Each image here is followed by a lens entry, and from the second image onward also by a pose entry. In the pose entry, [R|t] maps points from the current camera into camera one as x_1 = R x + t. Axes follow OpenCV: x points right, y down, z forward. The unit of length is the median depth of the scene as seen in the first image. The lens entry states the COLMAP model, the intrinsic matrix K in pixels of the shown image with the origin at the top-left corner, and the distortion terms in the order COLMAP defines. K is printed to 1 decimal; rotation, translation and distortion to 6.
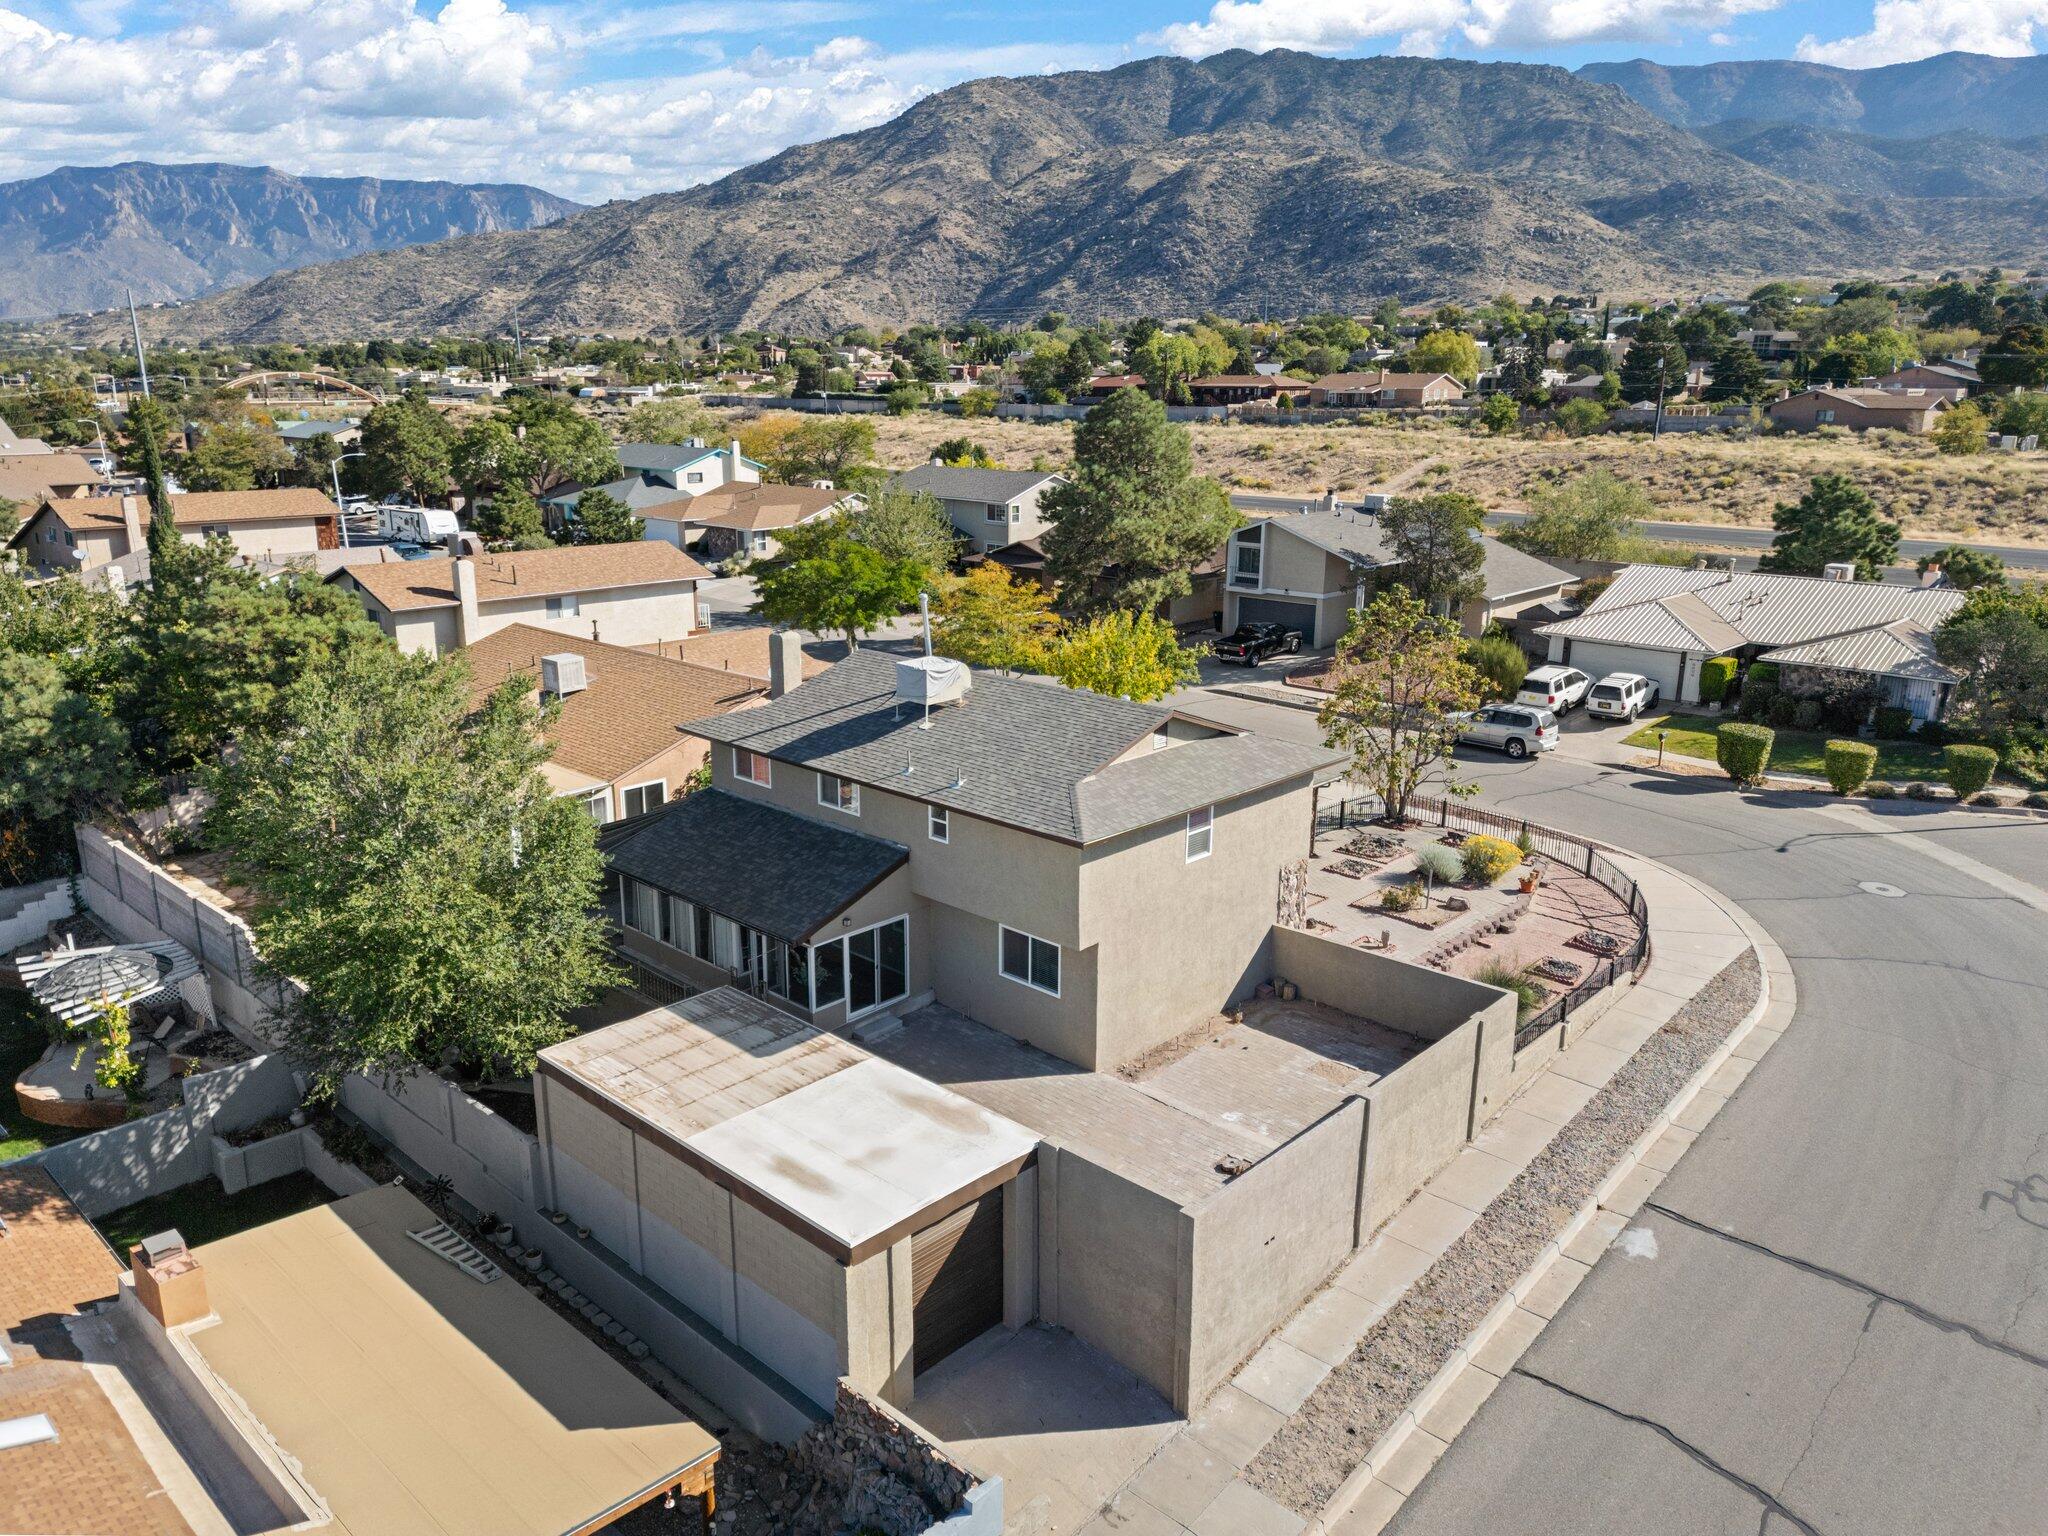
lens RADIAL K [[1437.1, 0, 1033.4], [0, 1437.1, 772.2], [0, 0, 1]] dist [0.060971, -0.046601]
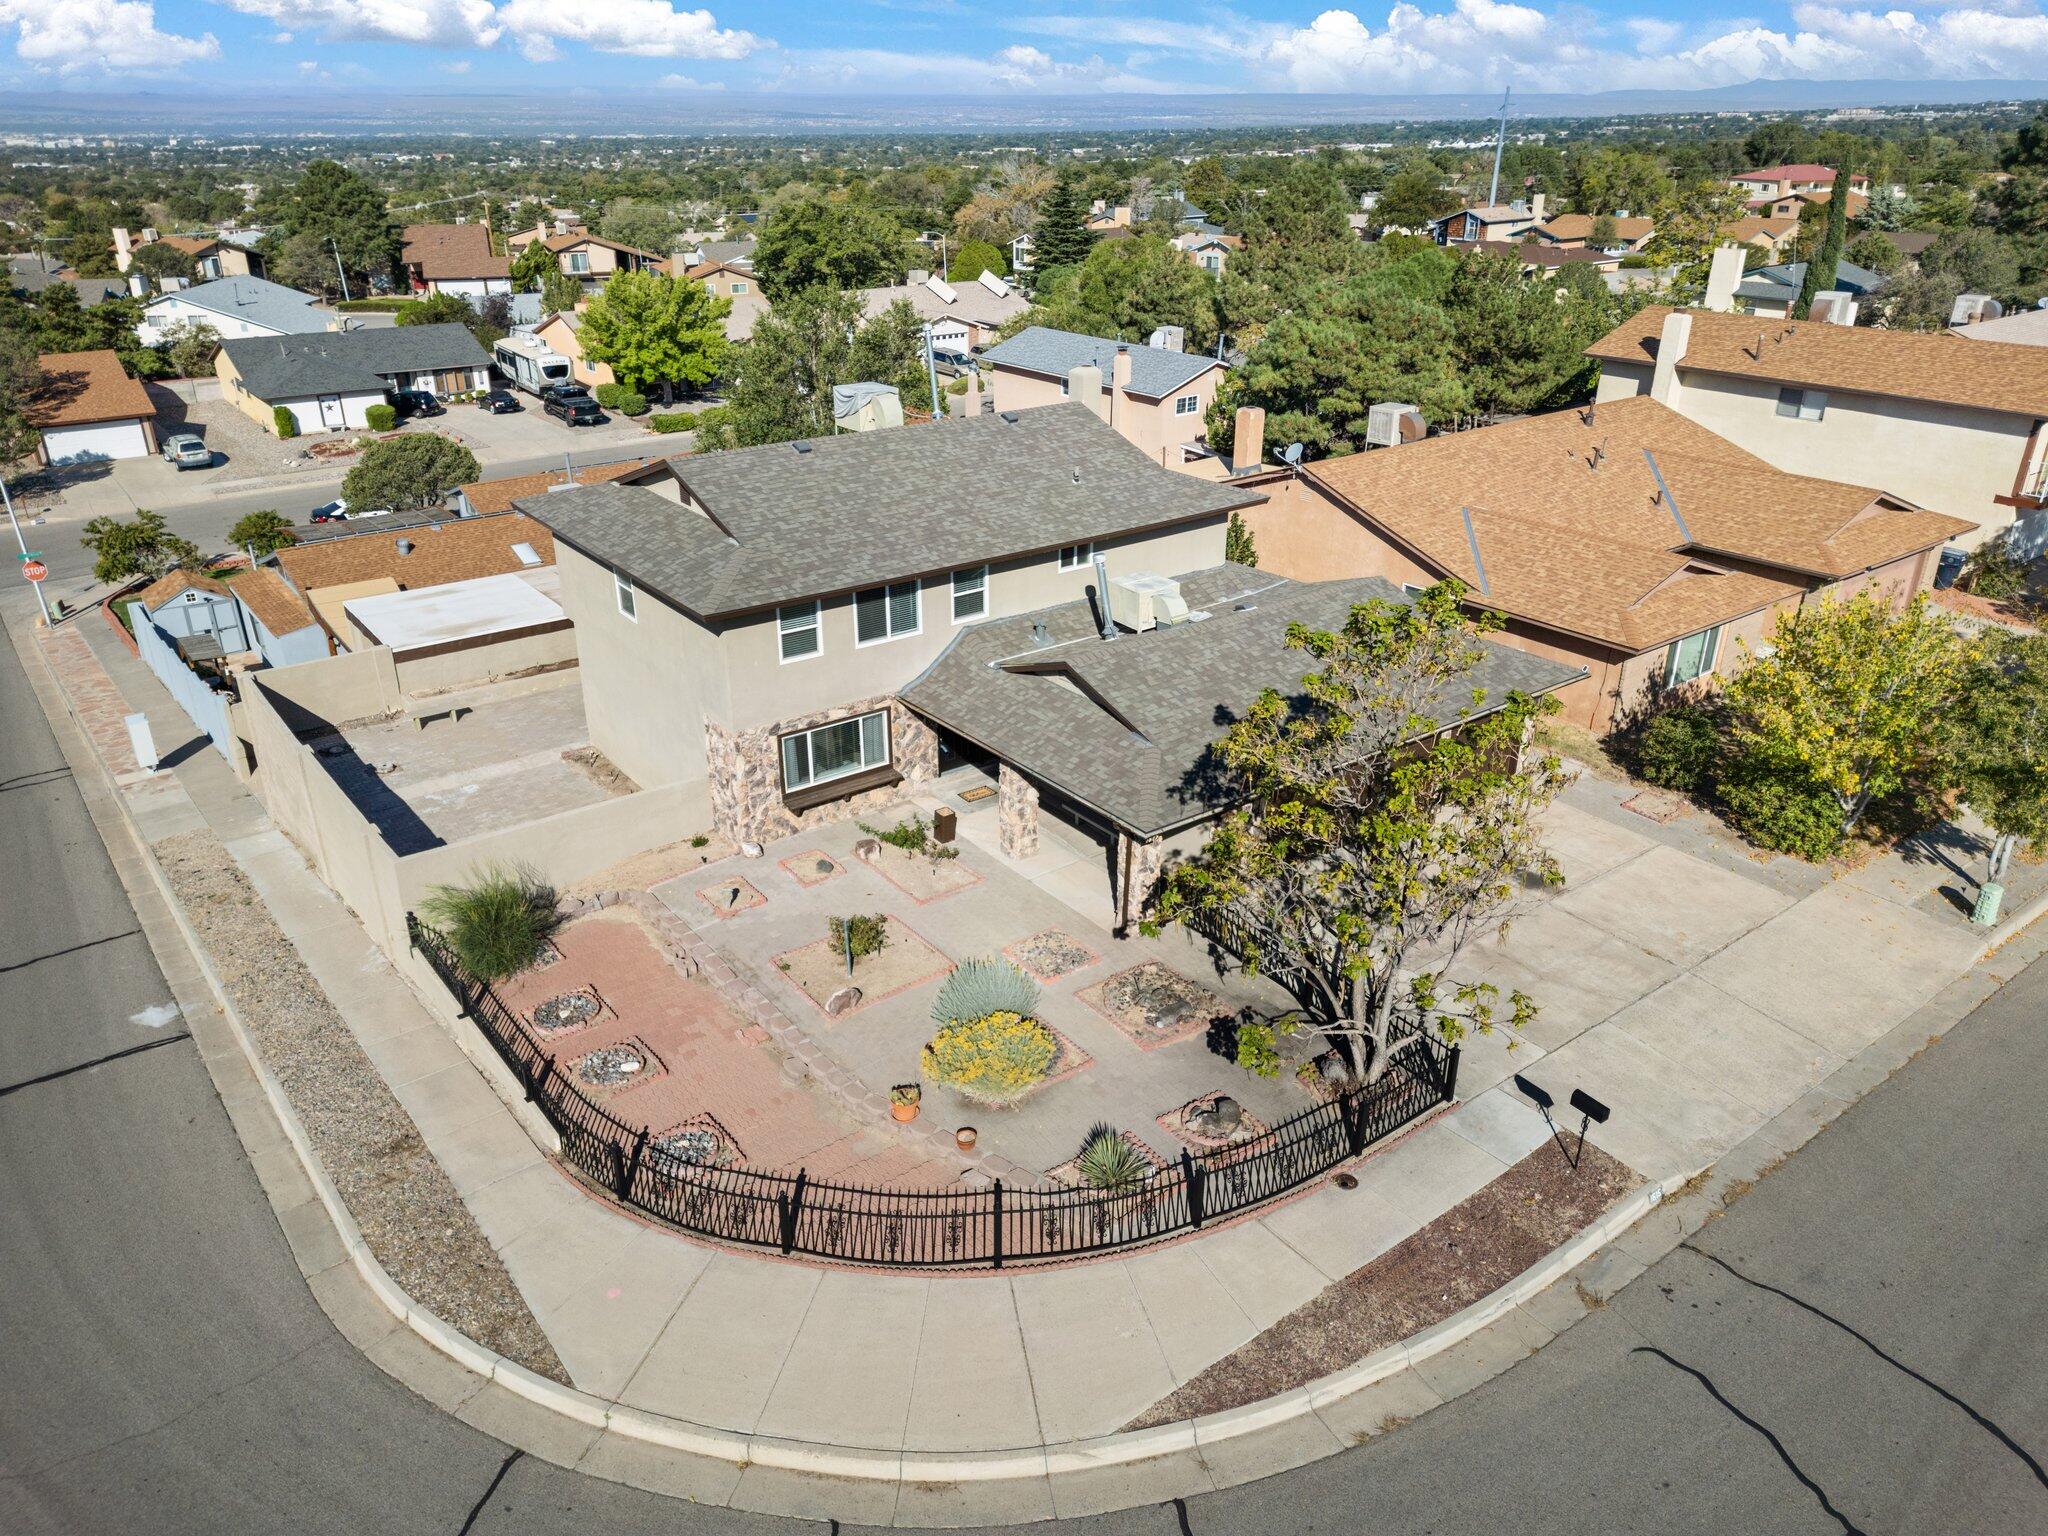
lens RADIAL K [[1437.1, 0, 1015.8], [0, 1437.1, 769.5], [0, 0, 1]] dist [0.060971, -0.046601]
pose [[-0.173624, 0.406952, -0.896797, 1.020131], [-0.260856, 0.859097, 0.440348, -0.356946], [0.949636, 0.310390, -0.043003, 1.397922]]
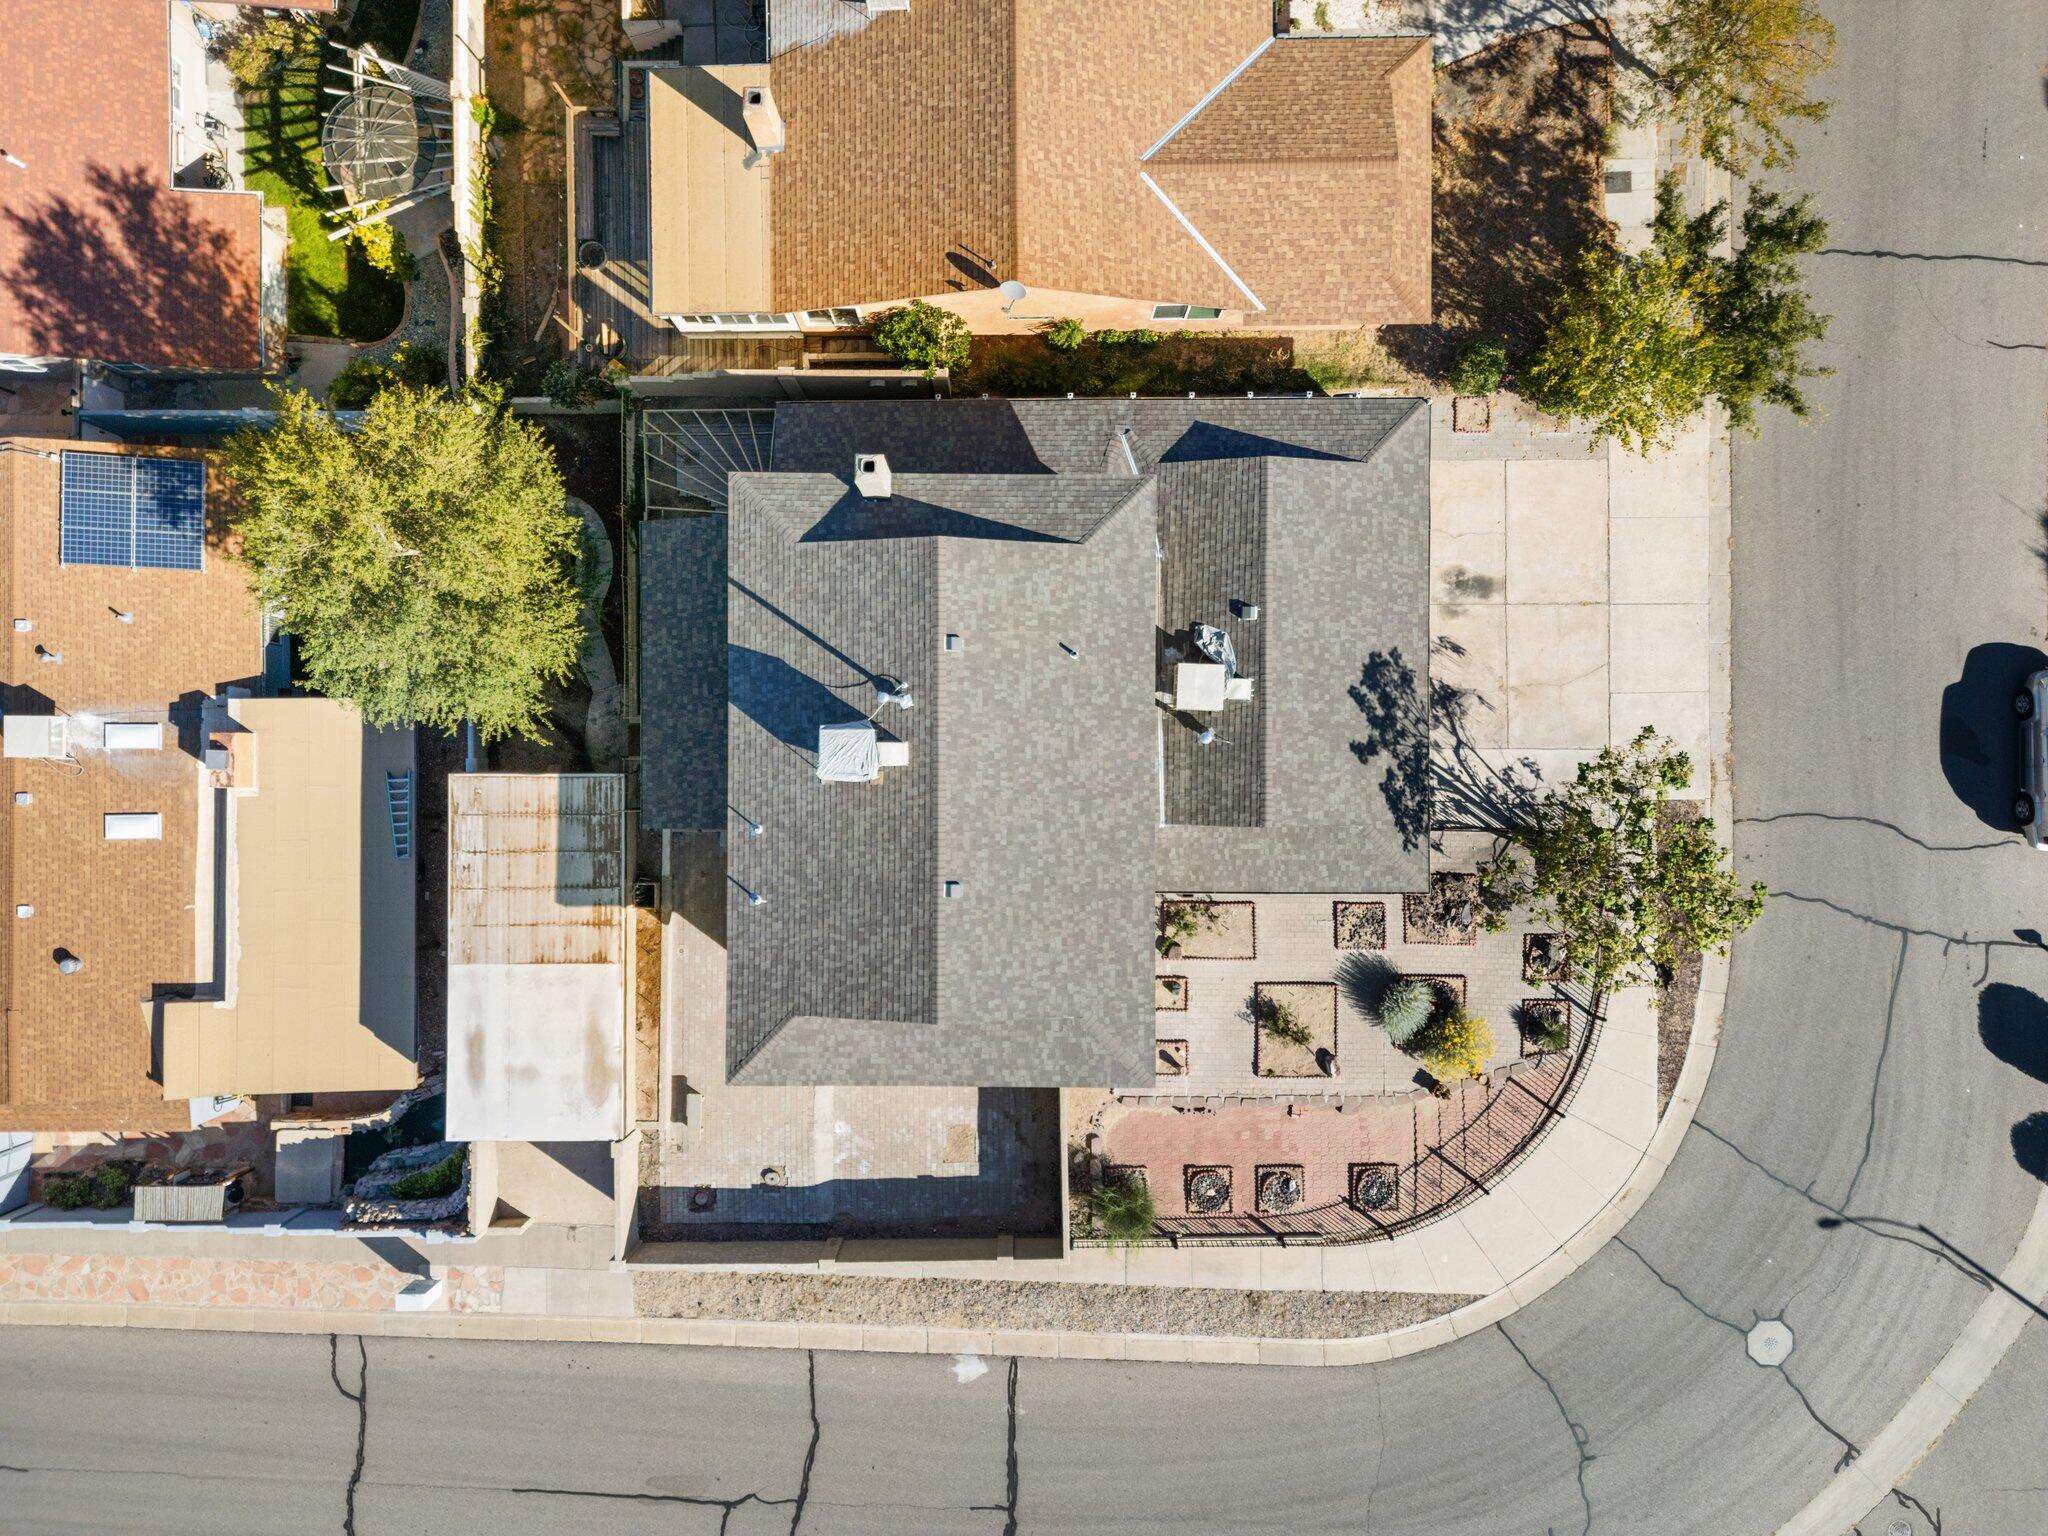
lens RADIAL K [[1437.1, 0, 1021.4], [0, 1437.1, 757.2], [0, 0, 1]] dist [0.060971, -0.046601]
pose [[0.683254, 0.730123, -0.009202, 0.014046], [-0.186213, 0.186417, 0.964662, -1.105823], [0.706037, -0.657395, 0.263329, 0.965511]]
